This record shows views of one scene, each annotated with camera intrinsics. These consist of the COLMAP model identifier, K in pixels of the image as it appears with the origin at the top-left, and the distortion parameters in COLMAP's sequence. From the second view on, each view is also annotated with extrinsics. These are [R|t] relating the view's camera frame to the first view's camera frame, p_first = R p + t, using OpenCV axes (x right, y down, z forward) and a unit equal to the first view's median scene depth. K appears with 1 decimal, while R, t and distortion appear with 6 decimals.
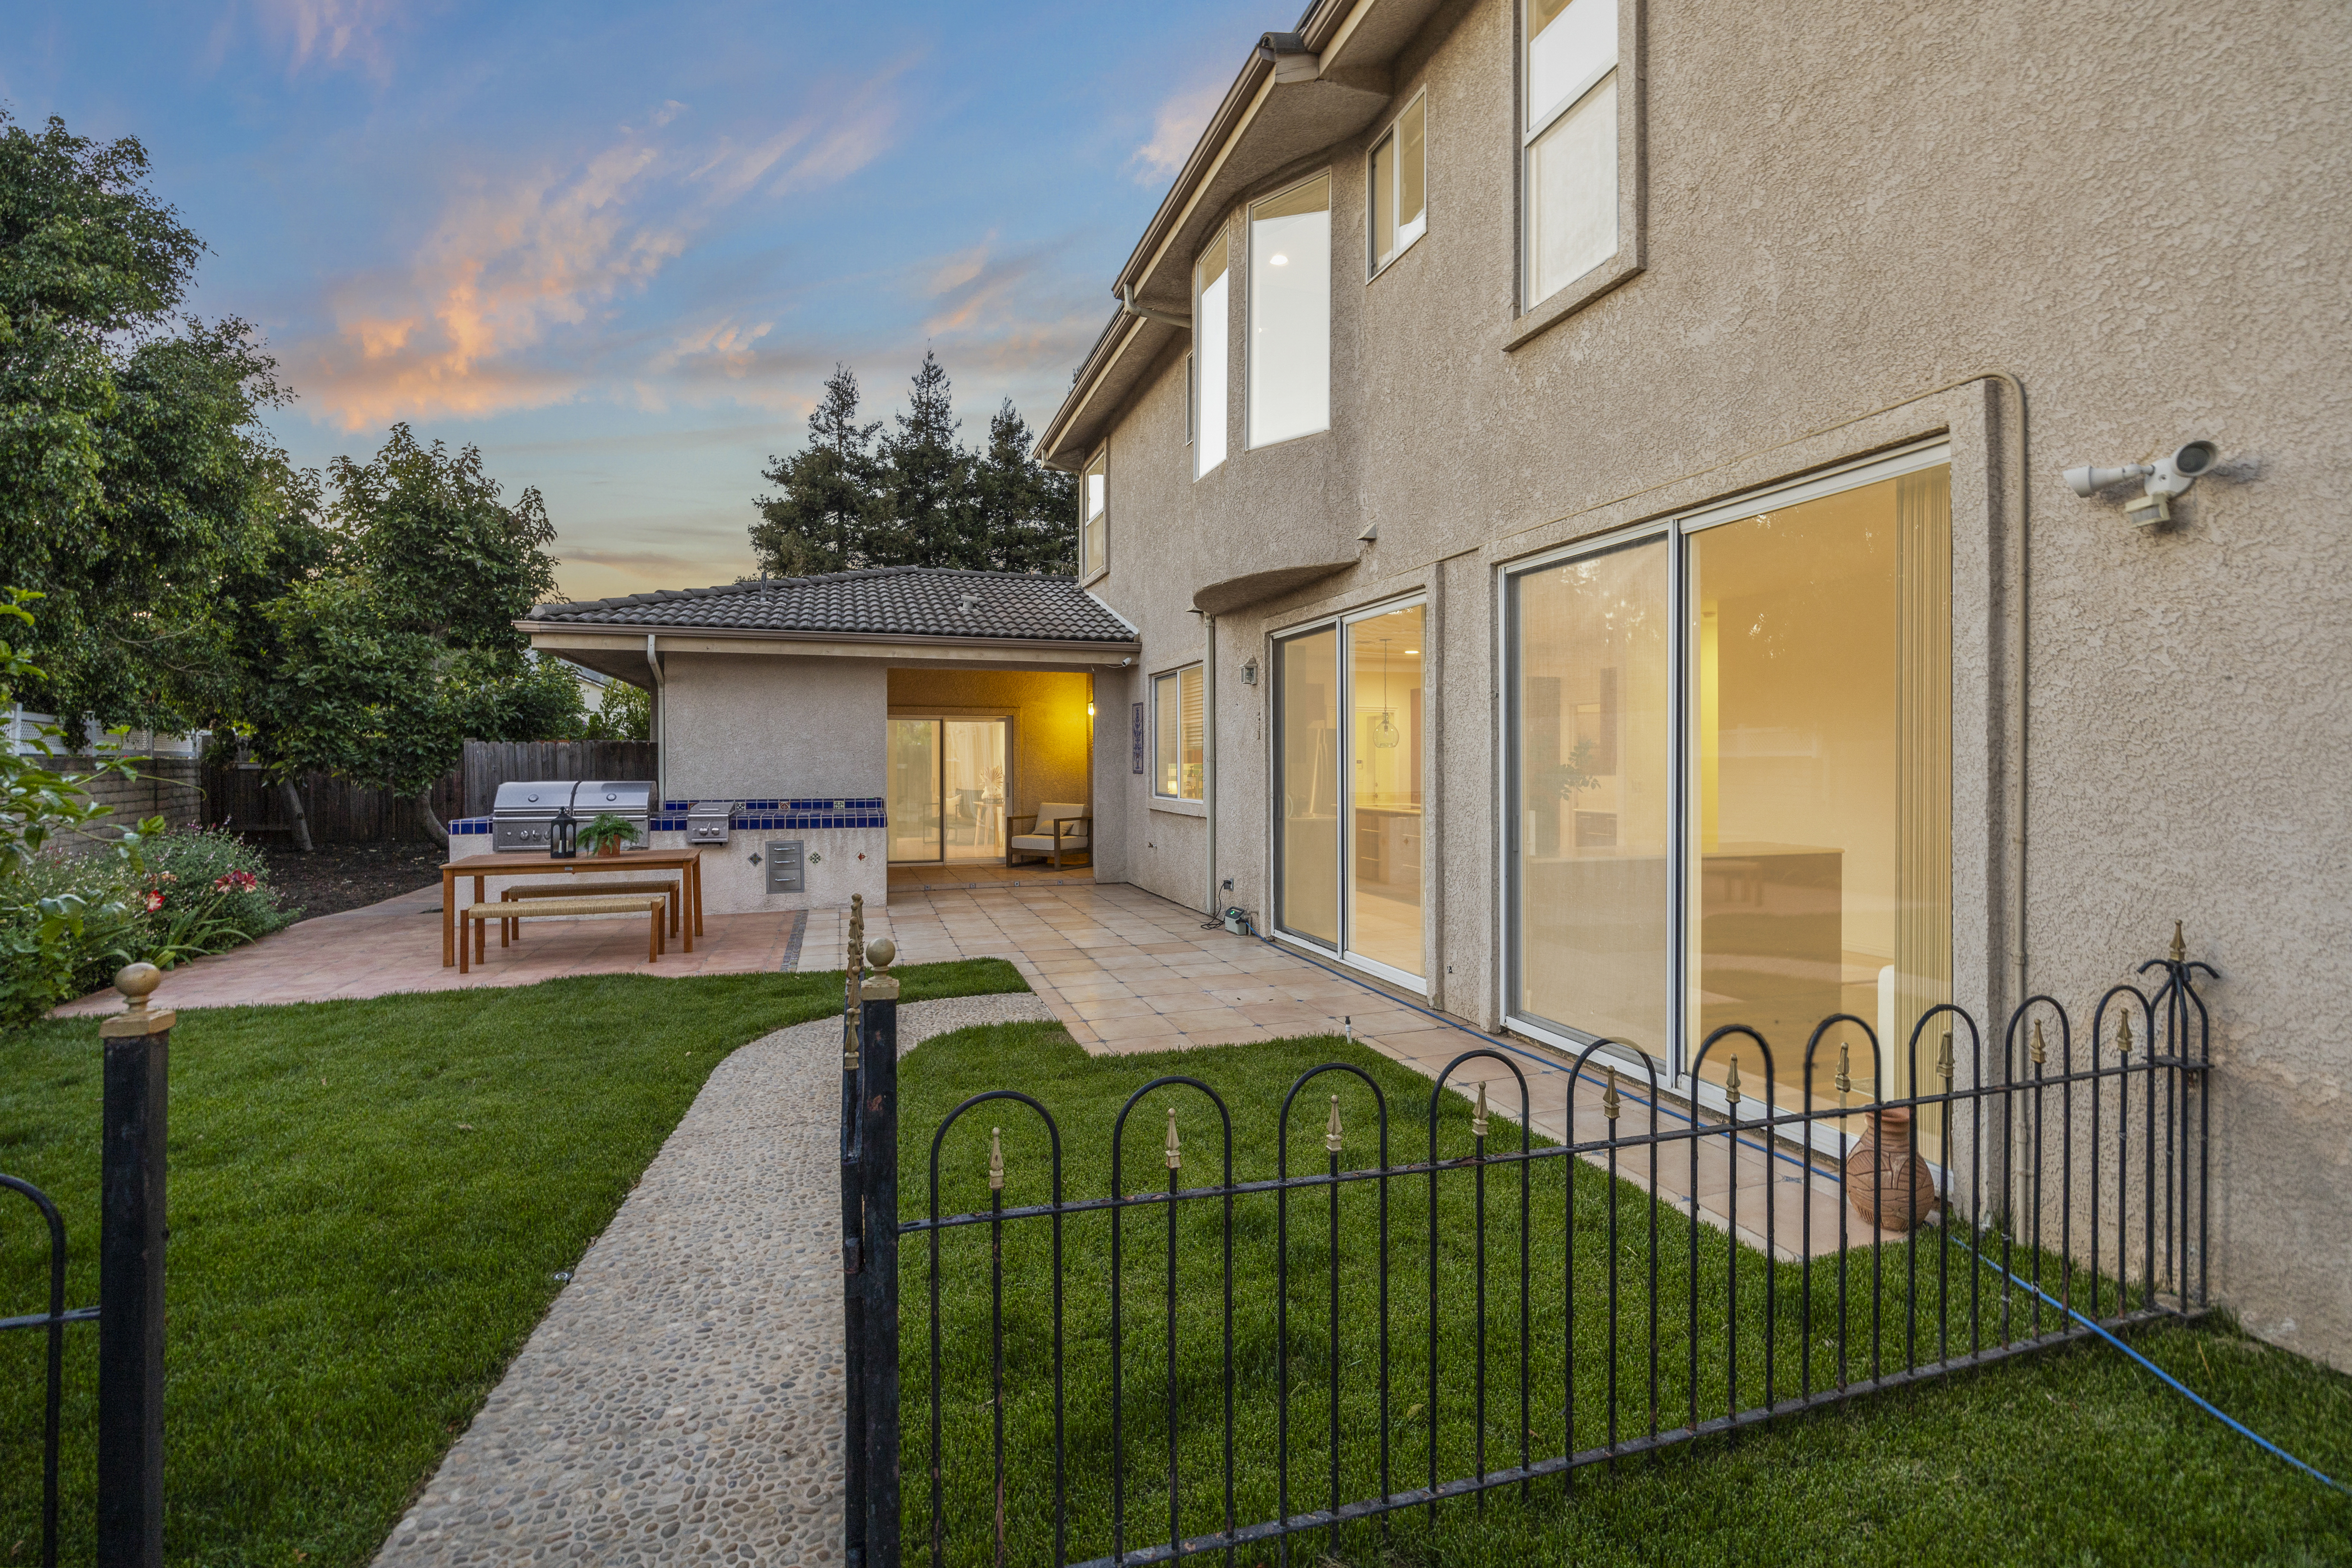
lens RADIAL K [[1070.8, 0, 1176.8], [0, 1070.8, 760.0], [0, 0, 1]] dist [-0.002621, -0.000423]
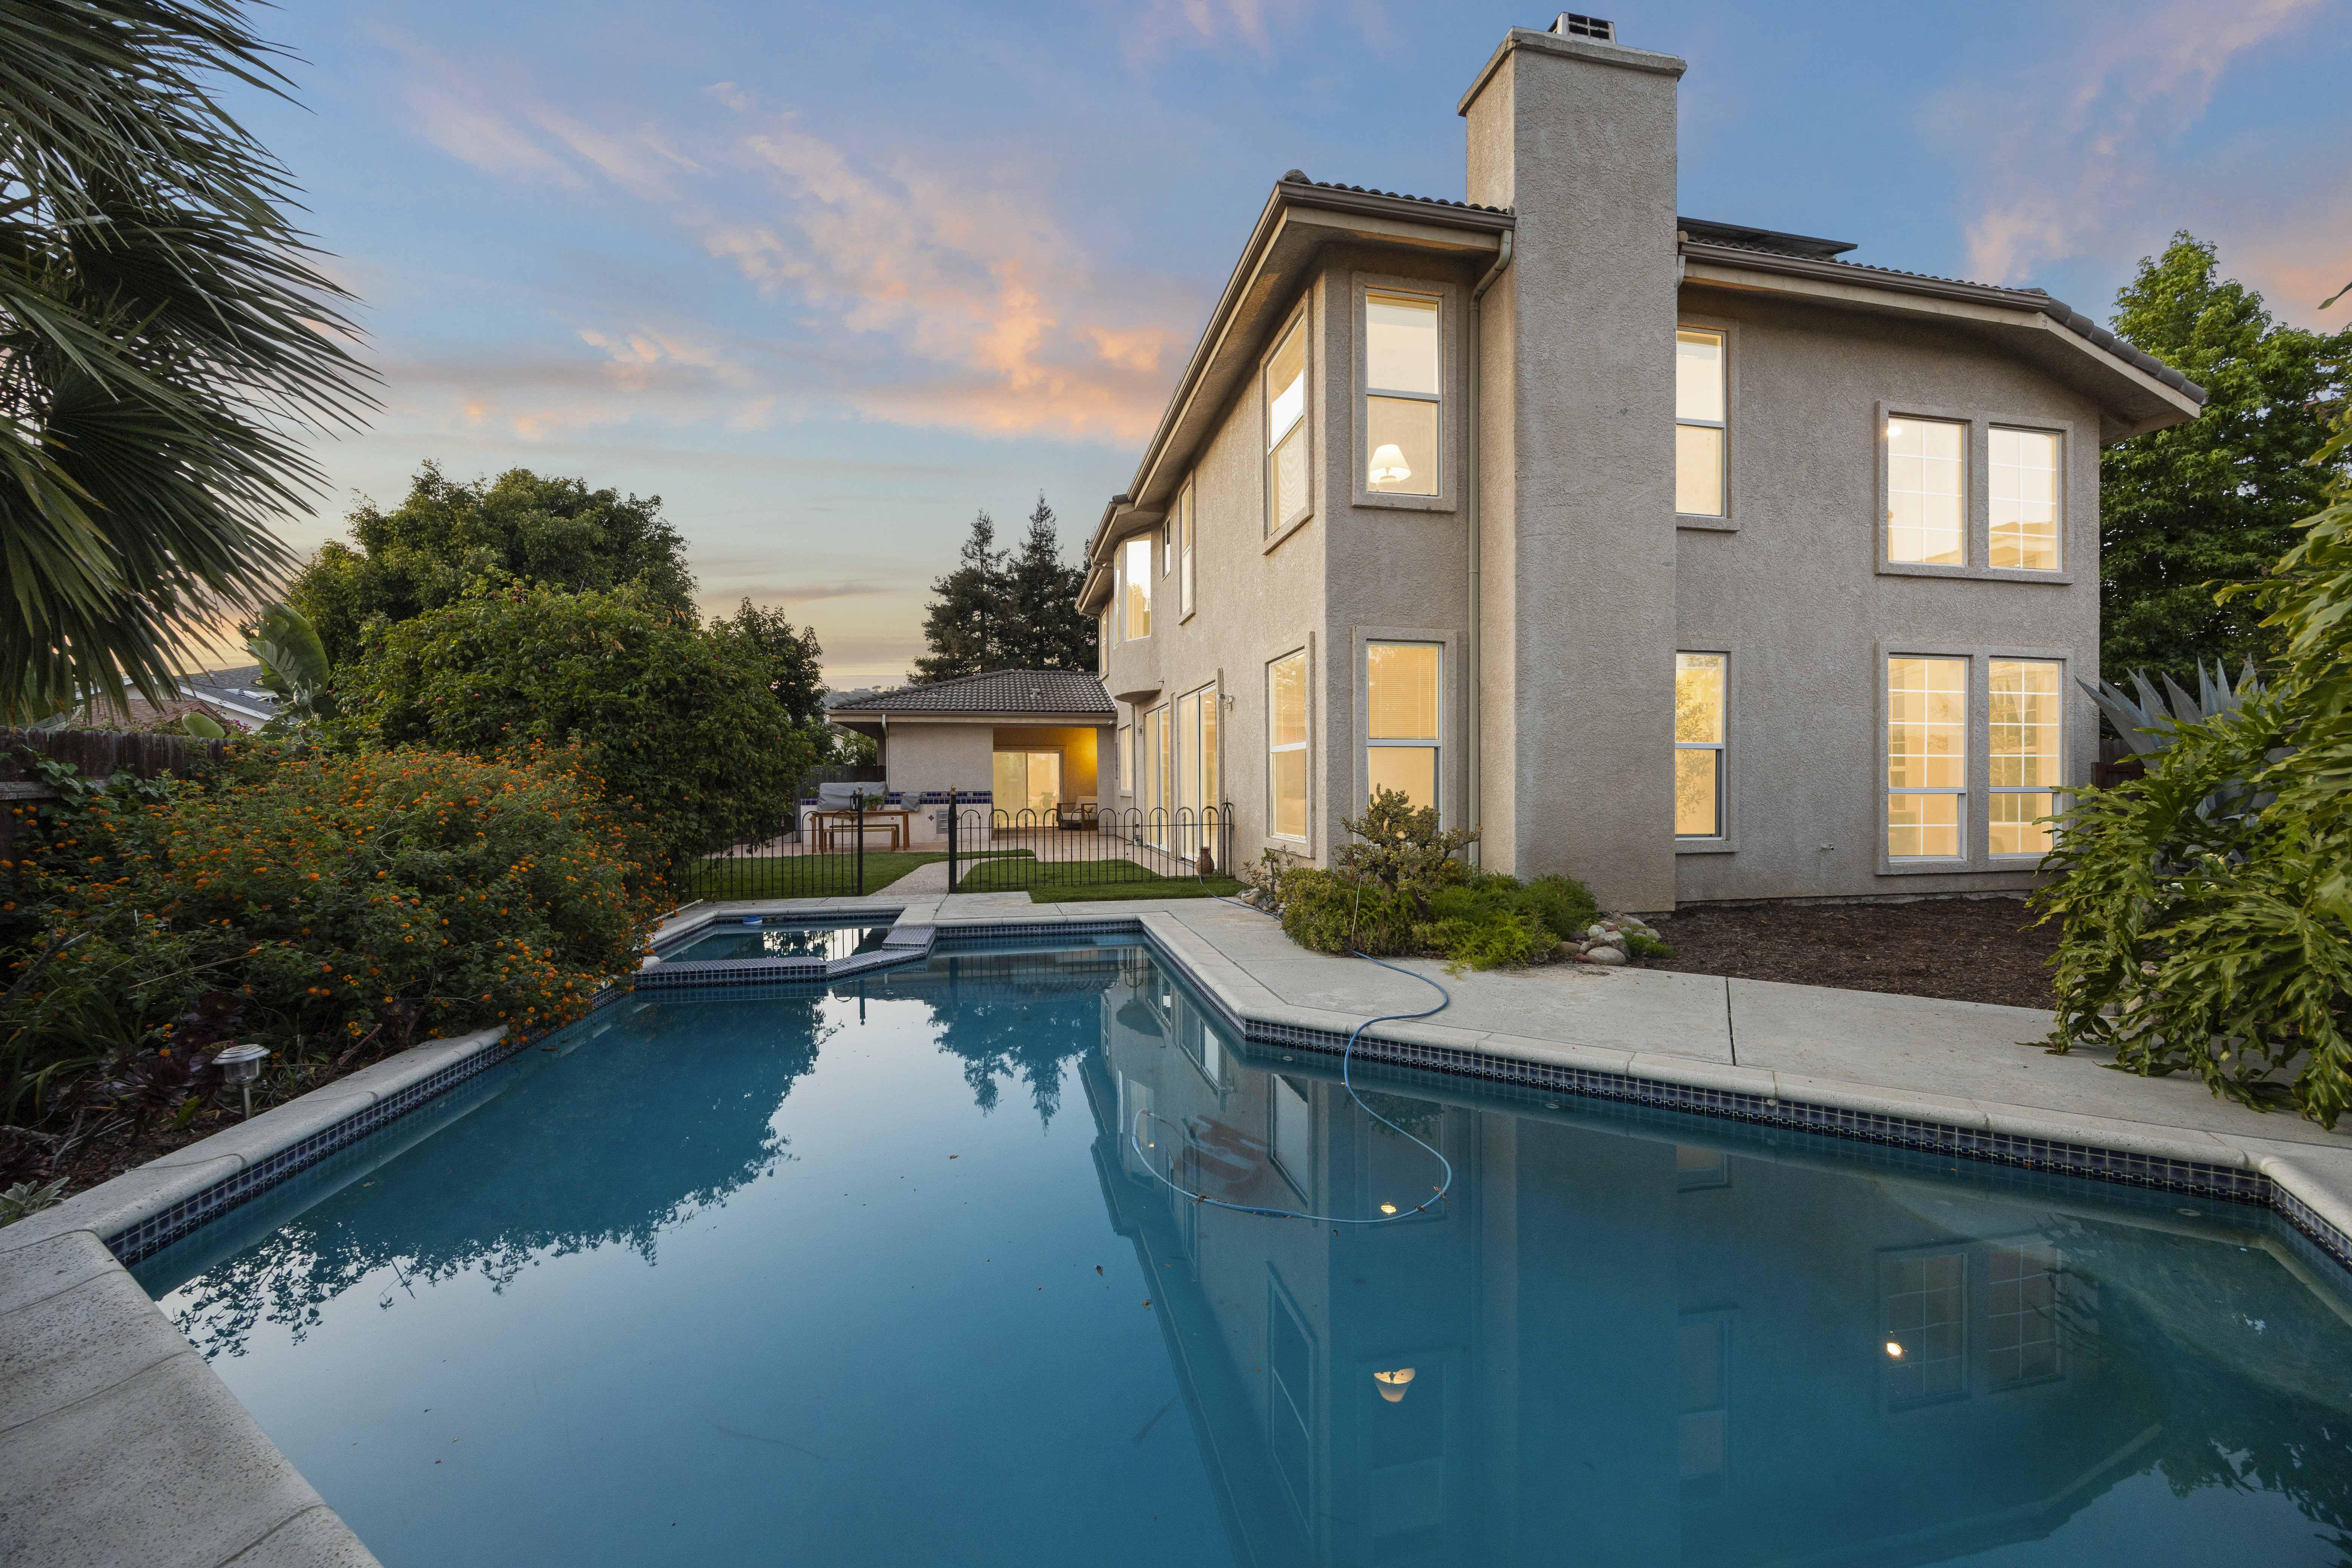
lens RADIAL K [[895.5, 0, 1176.0], [0, 895.5, 784.0], [0, 0, 1]] dist [0.000210, -0.000045]
pose [[0.994661, -0.007041, -0.102960, 0.167396], [0.007223, 0.999973, 0.001391, 0.014271], [0.102948, -0.002127, 0.994685, -0.439379]]
